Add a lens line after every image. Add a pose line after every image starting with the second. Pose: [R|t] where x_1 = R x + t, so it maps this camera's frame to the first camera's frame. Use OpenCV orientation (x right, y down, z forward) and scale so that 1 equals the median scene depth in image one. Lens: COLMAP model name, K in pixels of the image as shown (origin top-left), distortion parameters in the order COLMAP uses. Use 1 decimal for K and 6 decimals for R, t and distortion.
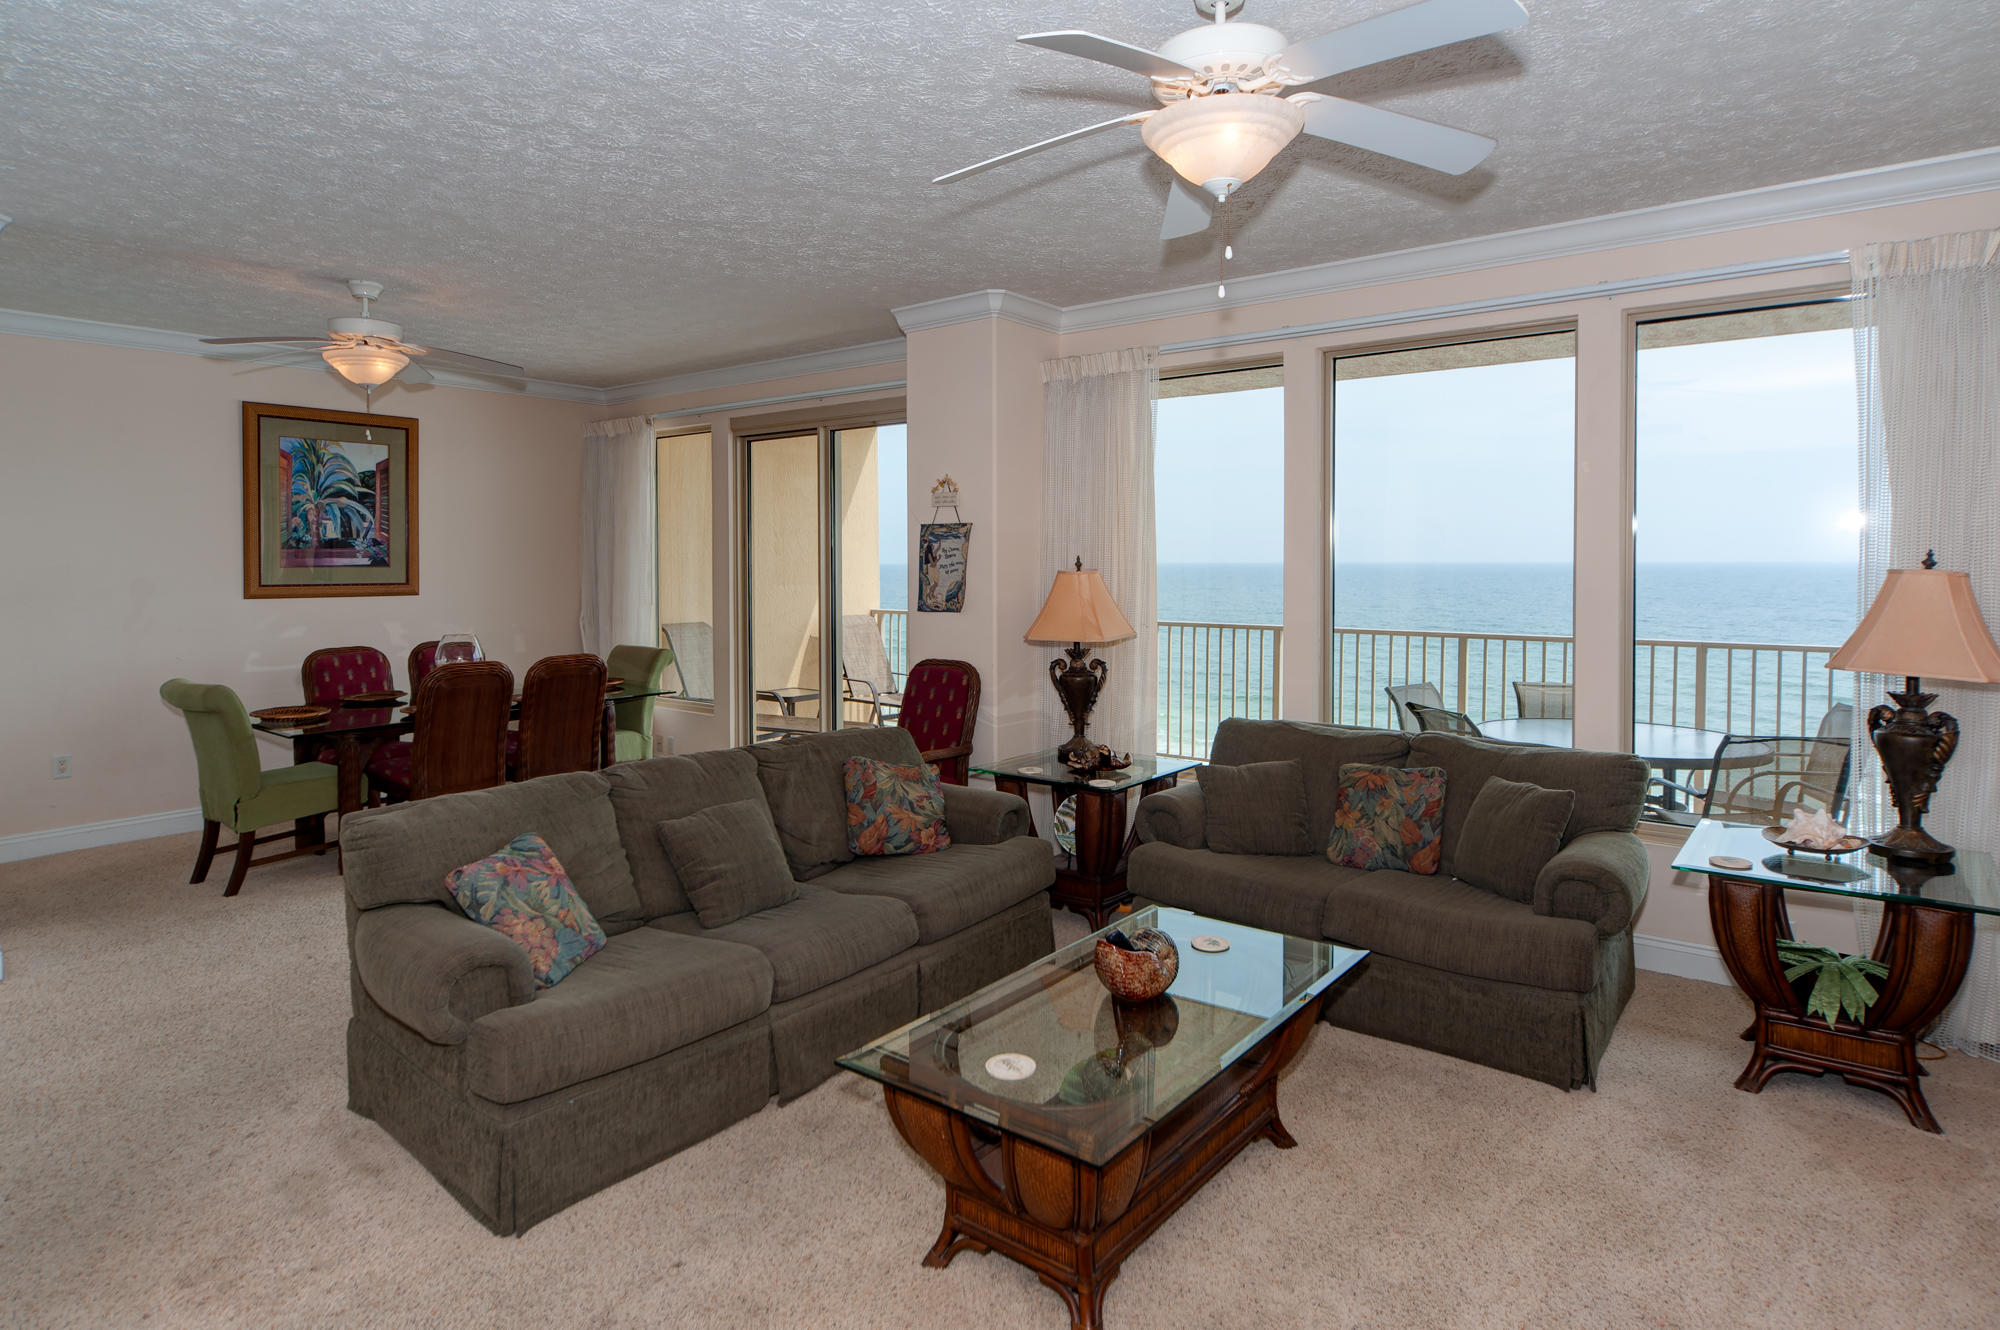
lens RADIAL K [[1102.2, 0, 998.6], [0, 1102.2, 576.9], [0, 0, 1]] dist [0.003282, -0.000359]
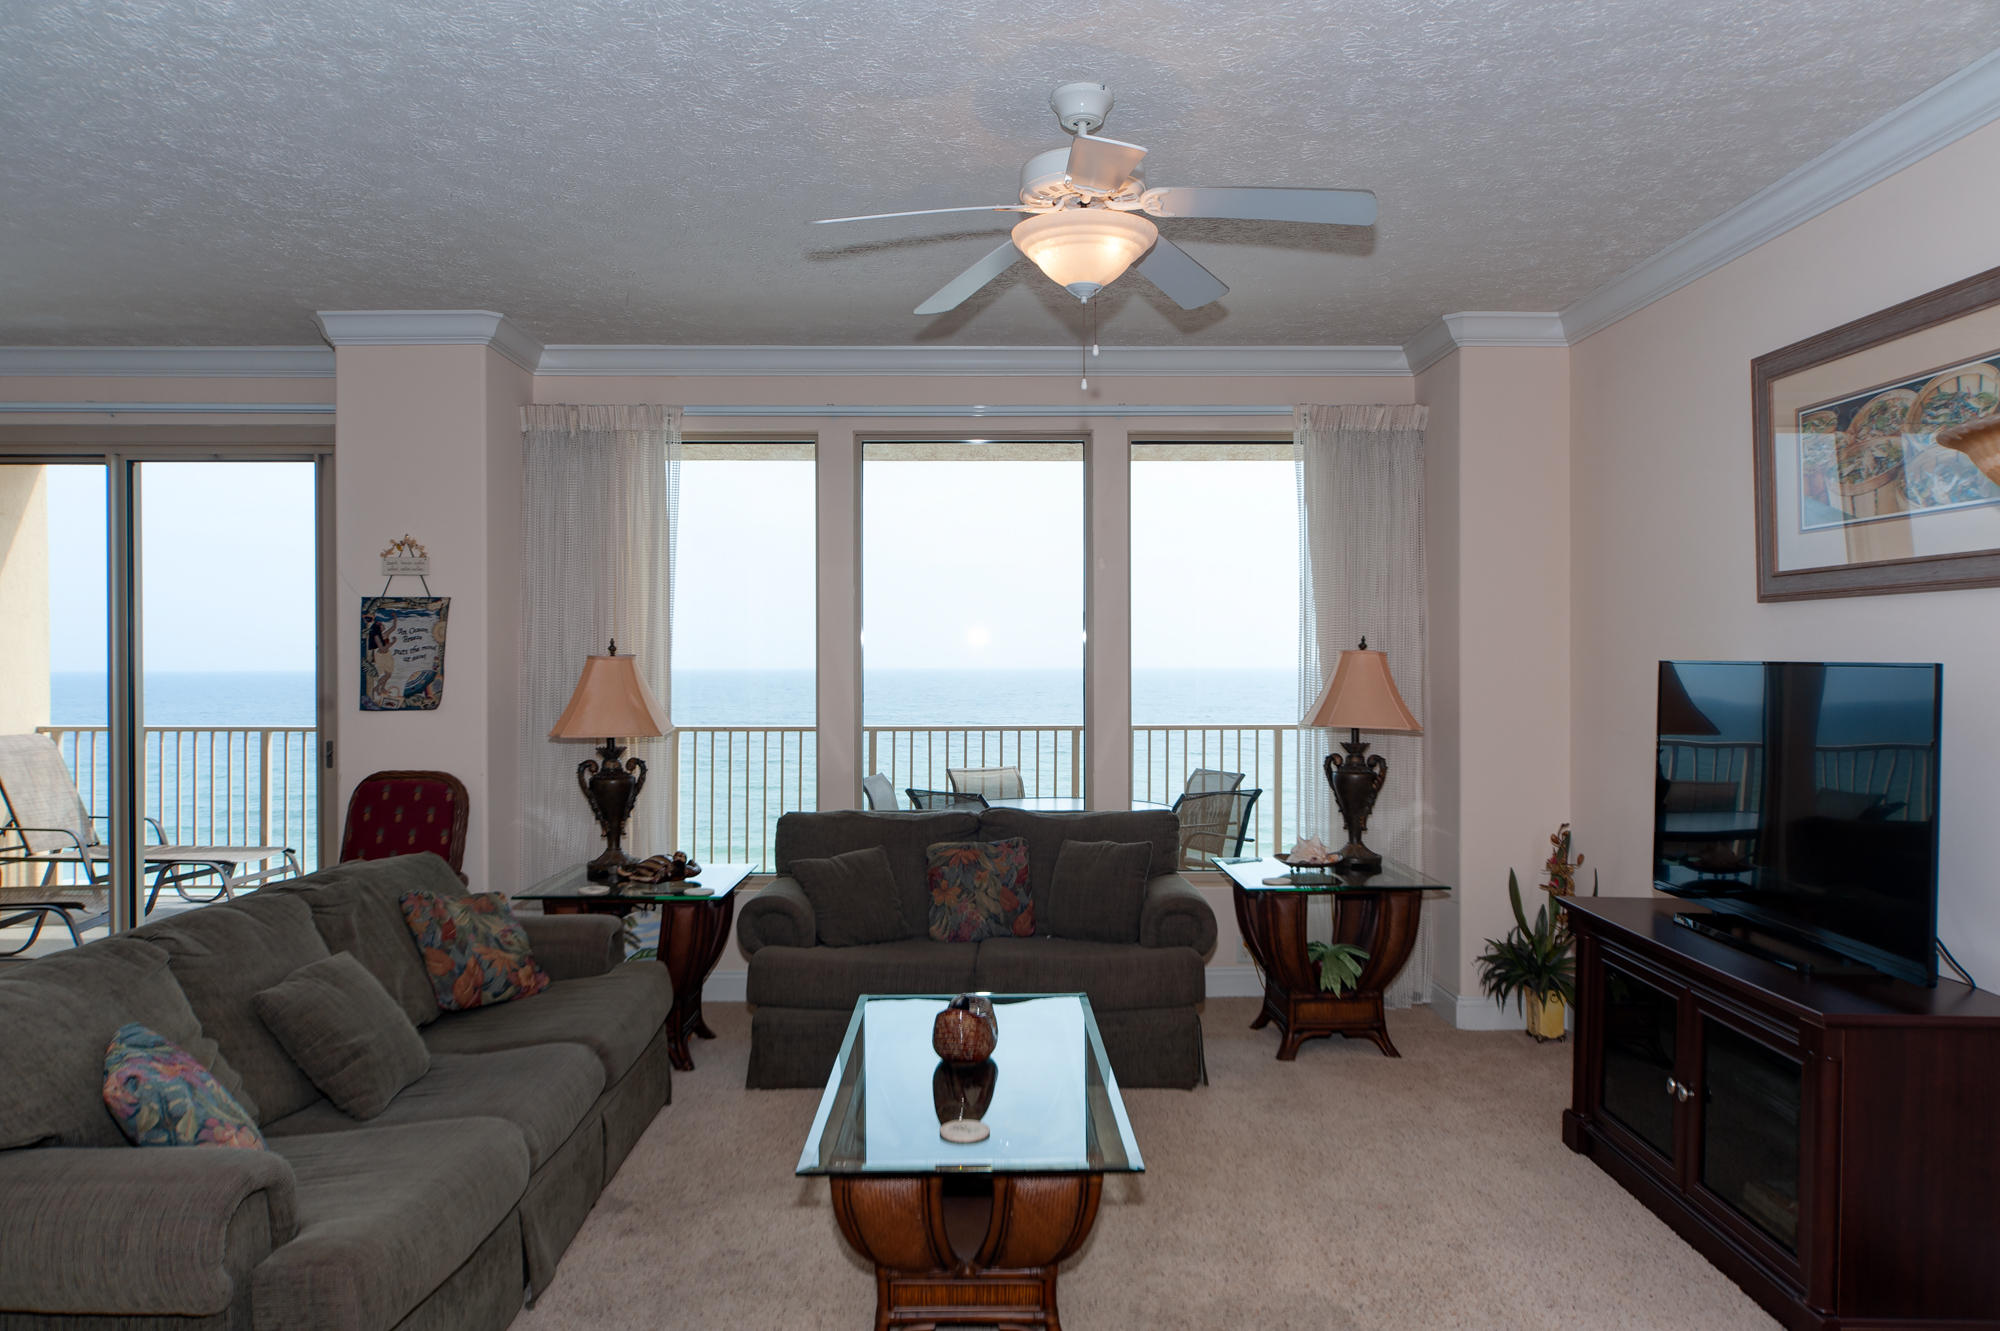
lens RADIAL K [[1287.7, 0, 1000.0], [0, 1287.7, 665.5], [0, 0, 1]] dist [0.000054, 0.001432]
pose [[0.782768, -0.001074, 0.622312, -0.390104], [0.009883, 0.999894, -0.010705, 0.019272], [-0.622235, 0.014529, 0.782696, 0.032829]]
